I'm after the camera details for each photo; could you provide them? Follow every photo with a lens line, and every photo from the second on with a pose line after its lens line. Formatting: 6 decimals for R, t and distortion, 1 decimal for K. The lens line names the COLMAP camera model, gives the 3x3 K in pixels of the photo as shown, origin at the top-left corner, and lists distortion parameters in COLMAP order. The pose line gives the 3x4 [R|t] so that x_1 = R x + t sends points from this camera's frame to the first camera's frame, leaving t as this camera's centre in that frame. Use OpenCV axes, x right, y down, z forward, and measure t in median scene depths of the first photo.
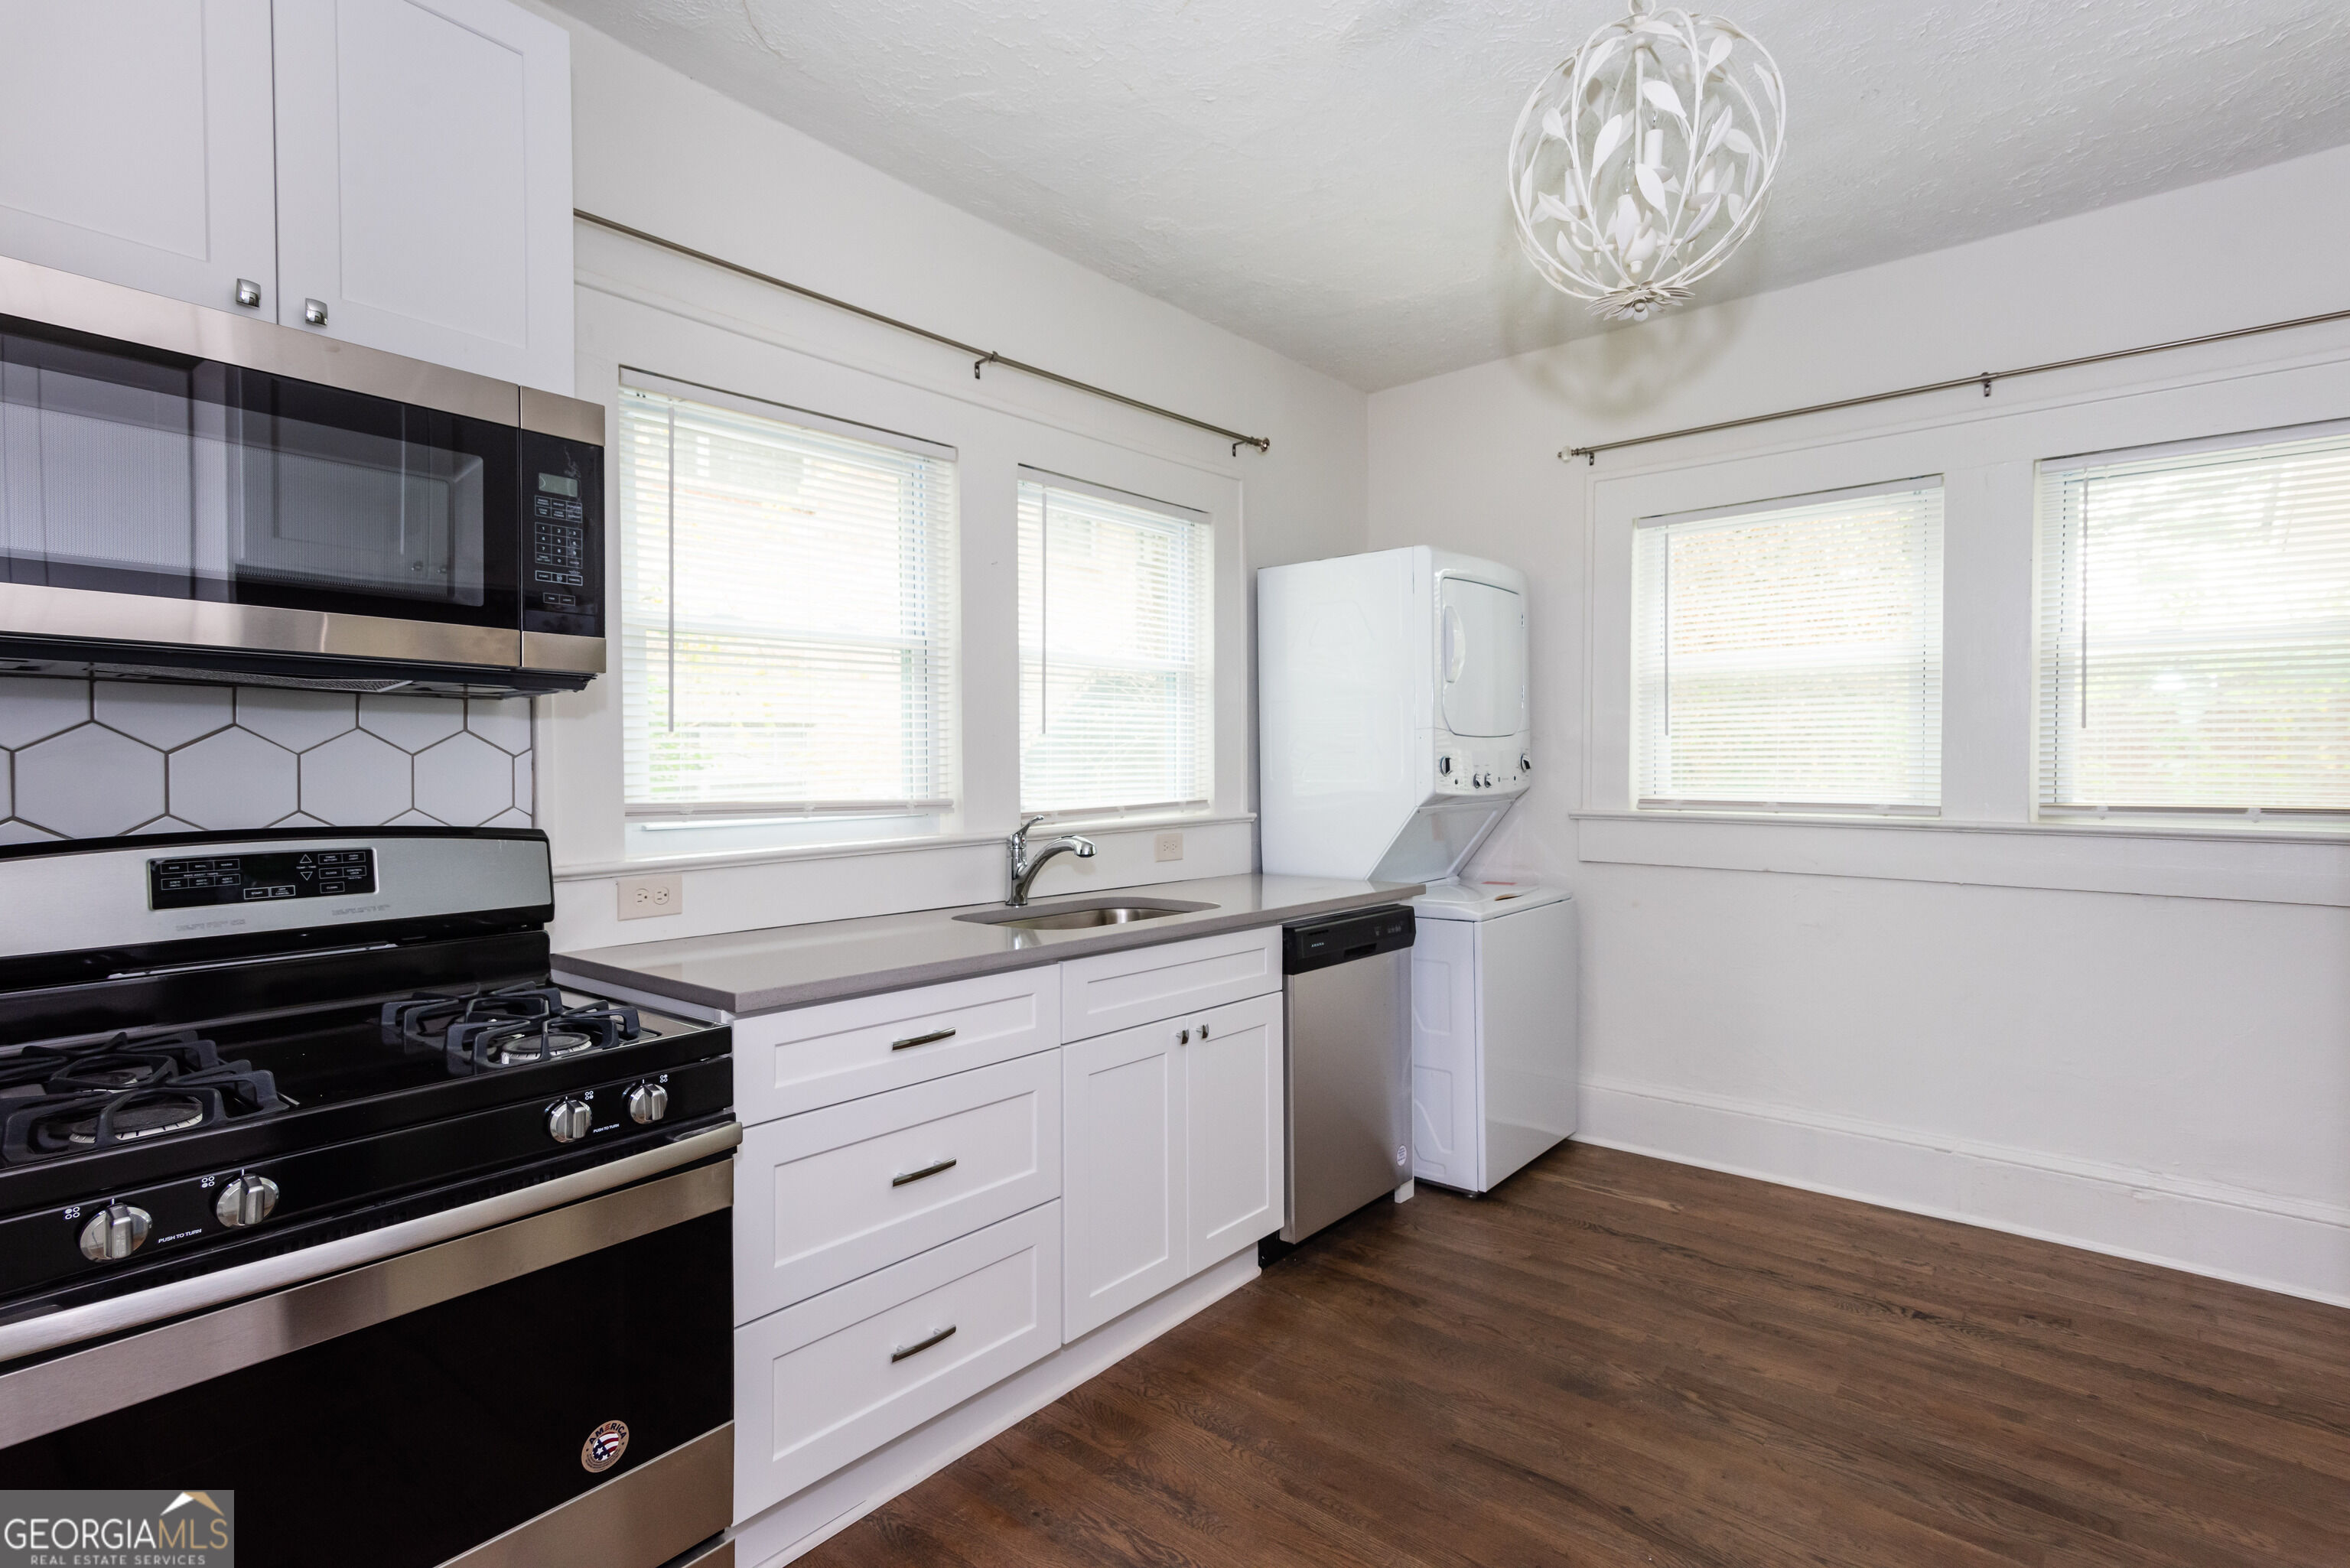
lens RADIAL K [[1147.6, 0, 1153.9], [0, 1147.6, 768.5], [0, 0, 1]] dist [0.023712, 0.001050]
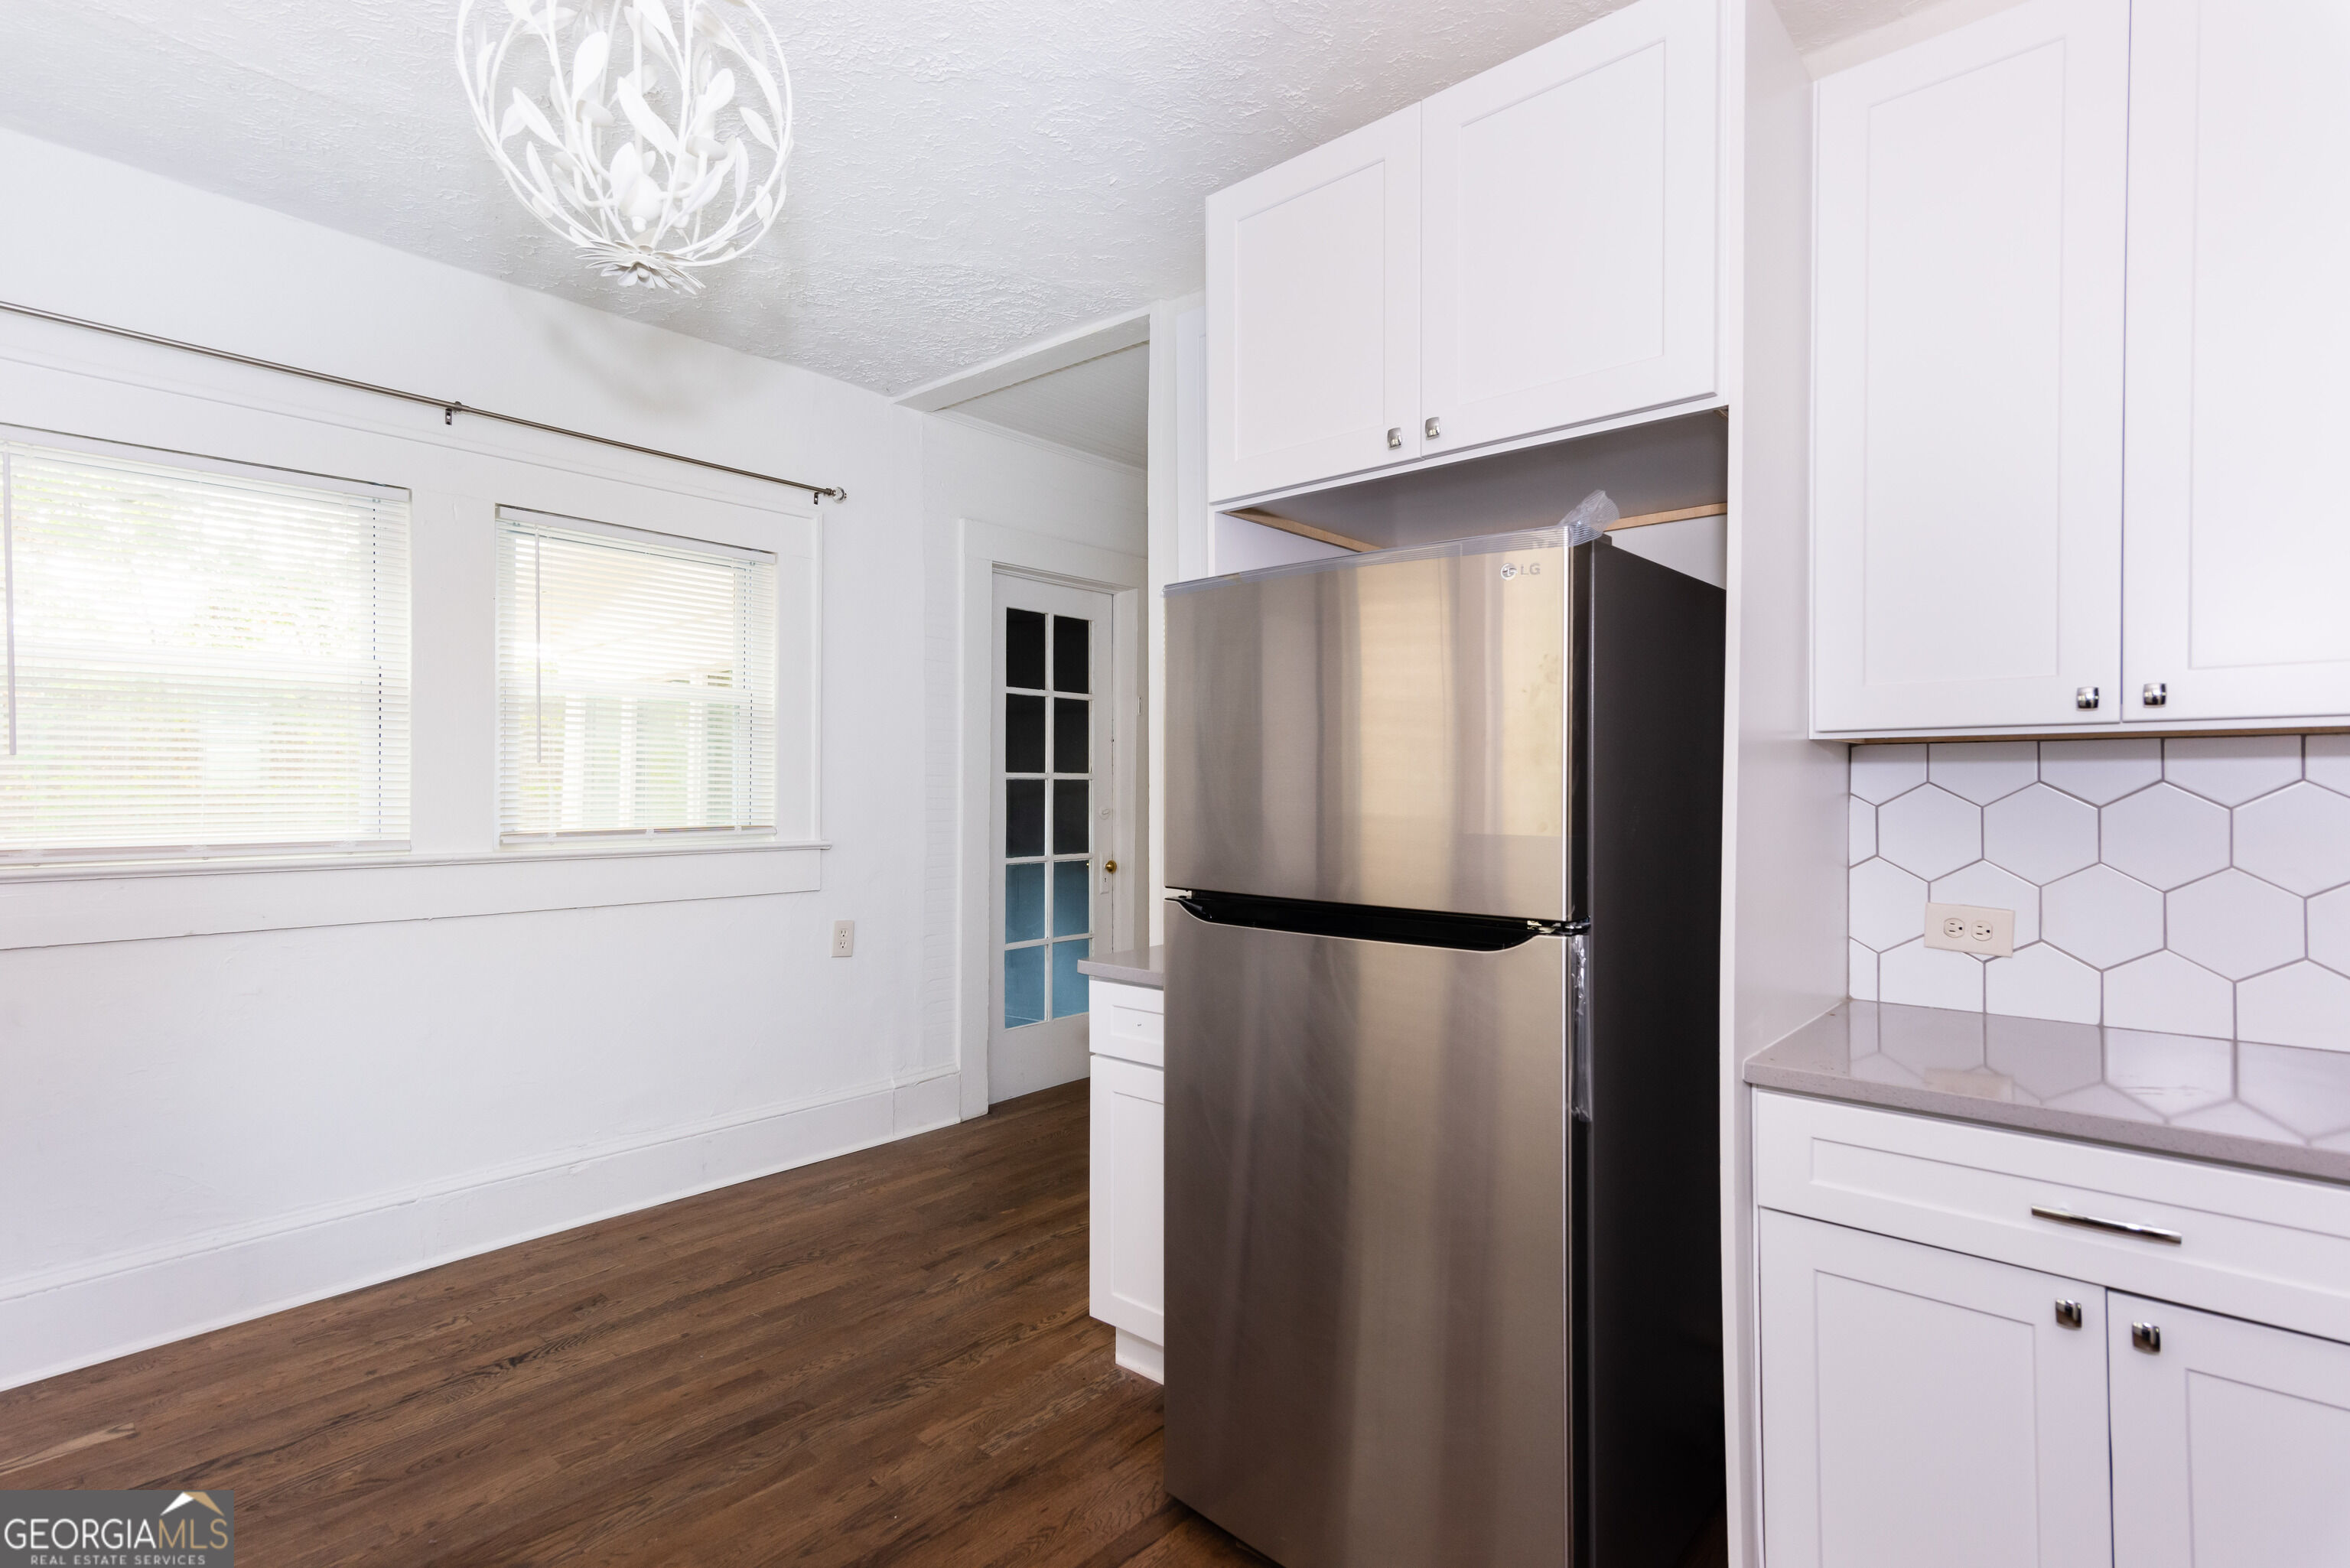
lens RADIAL K [[1147.6, 0, 1167.9], [0, 1147.6, 788.3], [0, 0, 1]] dist [0.023712, 0.001050]
pose [[0.017211, -0.001919, 0.999850, -0.298279], [-0.000292, 0.999998, 0.001924, -0.013161], [-0.999852, -0.000325, 0.017210, 0.419877]]
